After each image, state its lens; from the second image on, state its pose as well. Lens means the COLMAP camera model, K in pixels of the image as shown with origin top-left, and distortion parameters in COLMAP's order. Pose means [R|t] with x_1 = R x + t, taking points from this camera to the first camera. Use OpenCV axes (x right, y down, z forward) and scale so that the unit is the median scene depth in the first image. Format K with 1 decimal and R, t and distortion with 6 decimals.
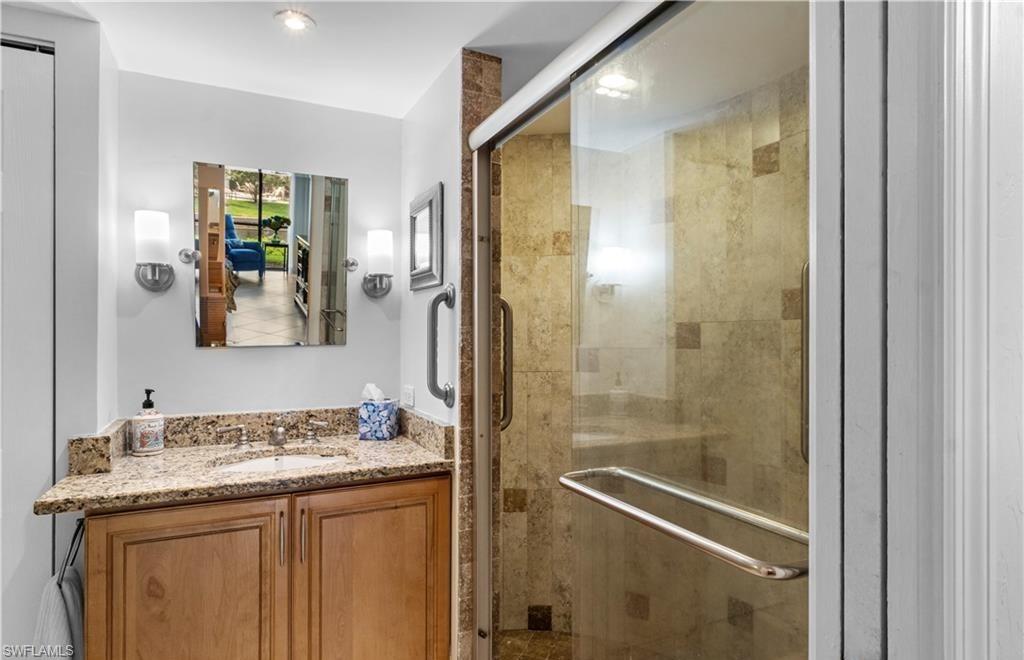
lens RADIAL K [[570.5, 0, 512.3], [0, 570.5, 334.2], [0, 0, 1]] dist [-0.007745, -0.000570]
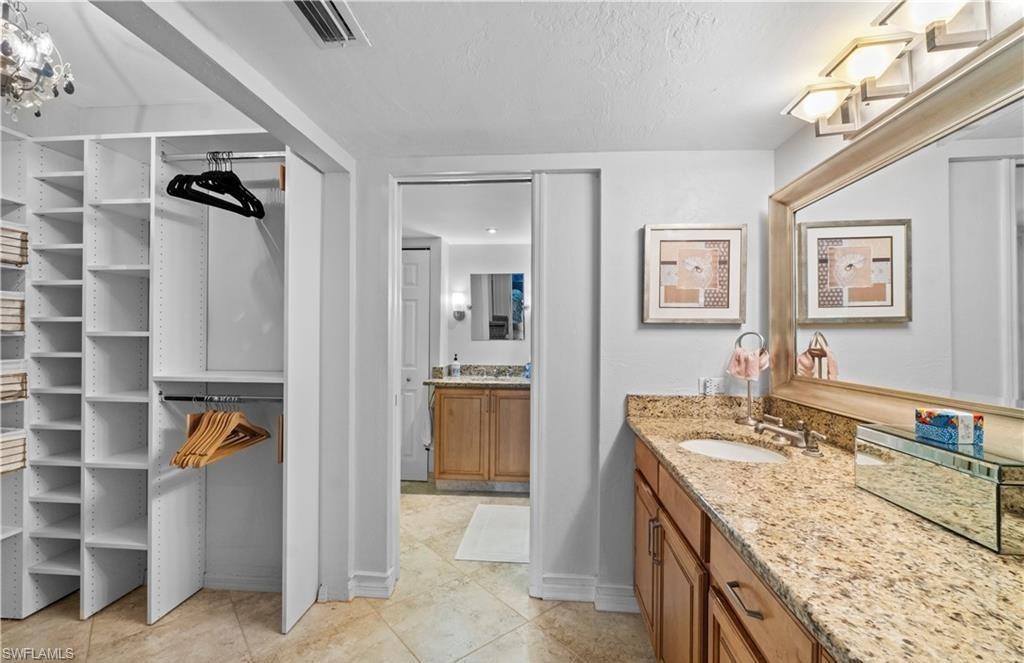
lens RADIAL K [[445.1, 0, 509.4], [0, 445.1, 331.8], [0, 0, 1]] dist [-0.009896, 0.000788]
pose [[0.856823, 0.003813, -0.515596, 0.893332], [-0.007890, 0.999953, -0.005717, -0.008041], [0.515550, 0.008967, 0.856813, -0.944182]]
